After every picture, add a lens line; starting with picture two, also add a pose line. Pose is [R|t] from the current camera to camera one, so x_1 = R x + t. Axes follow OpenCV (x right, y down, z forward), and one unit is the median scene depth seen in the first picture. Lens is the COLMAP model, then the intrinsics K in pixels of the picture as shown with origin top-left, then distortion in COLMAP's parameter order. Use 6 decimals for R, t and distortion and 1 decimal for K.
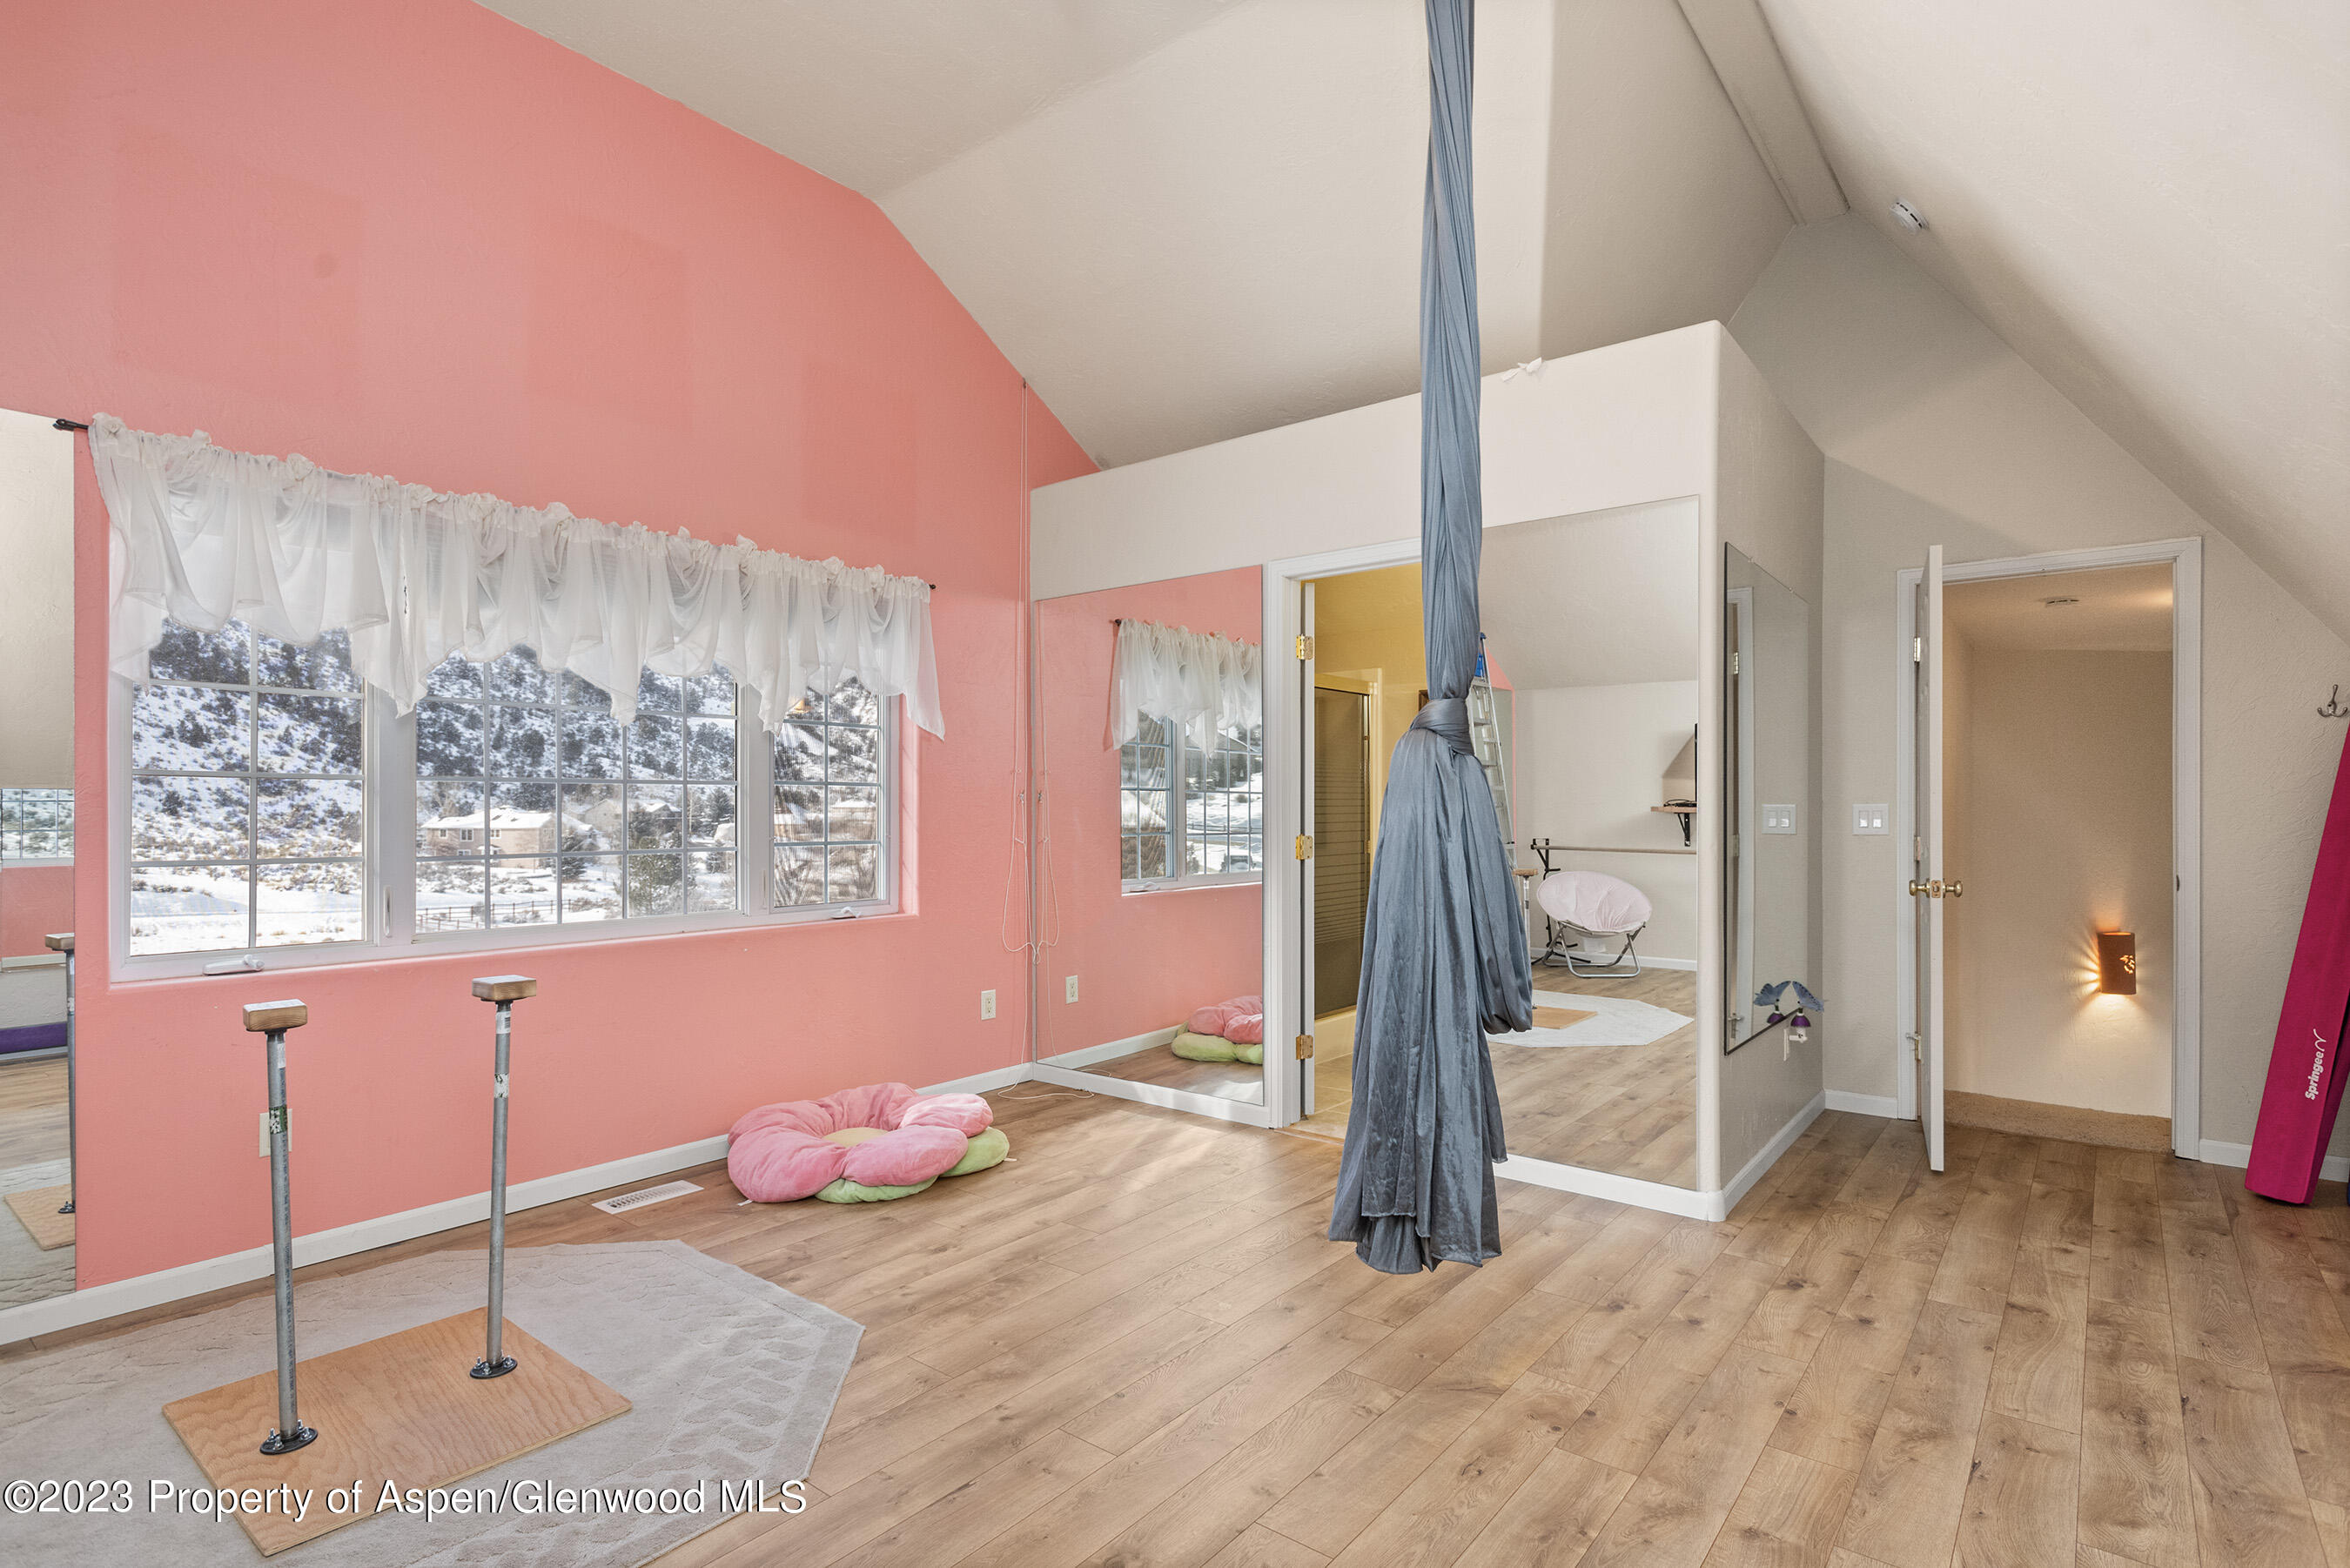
lens RADIAL K [[1171.2, 0, 1184.3], [0, 1171.2, 790.5], [0, 0, 1]] dist [-0.003045, -0.000582]
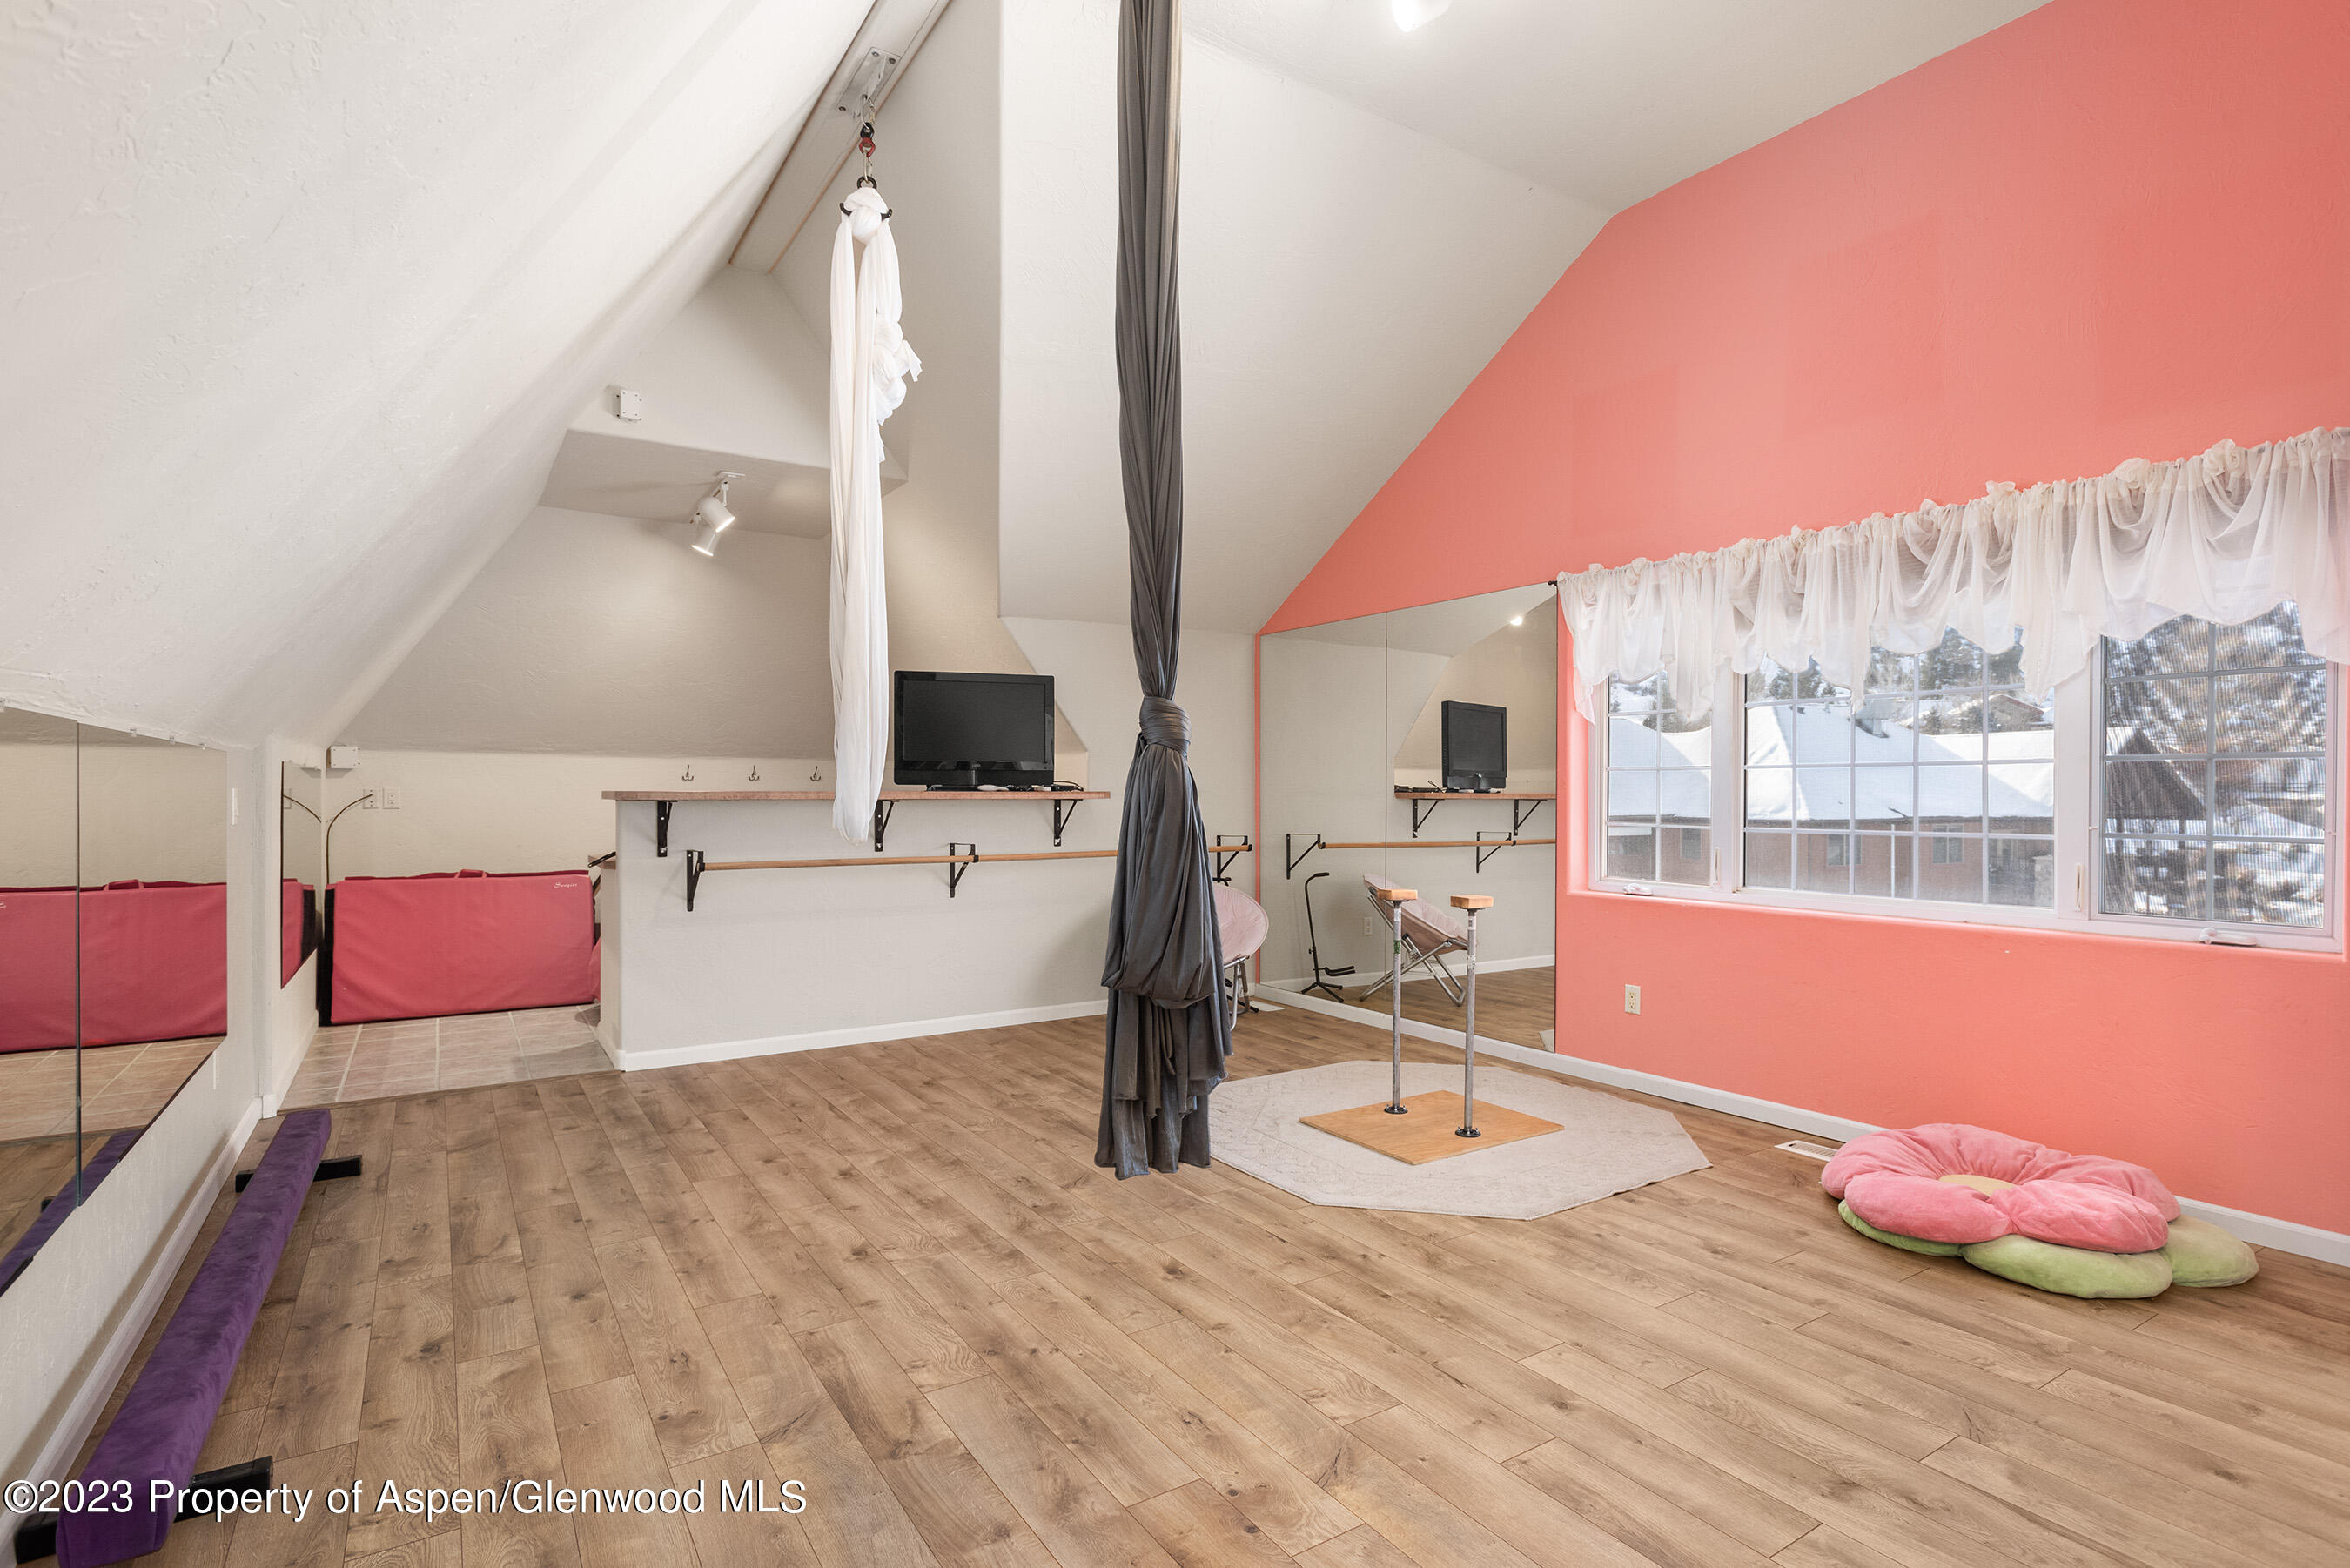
lens RADIAL K [[1171.2, 0, 1184.3], [0, 1171.2, 790.5], [0, 0, 1]] dist [-0.003045, -0.000582]
pose [[-0.334604, 0.000146, -0.942359, 0.988237], [0.015789, 0.999860, -0.005451, 0.016054], [0.942227, -0.016703, -0.334560, 1.078675]]
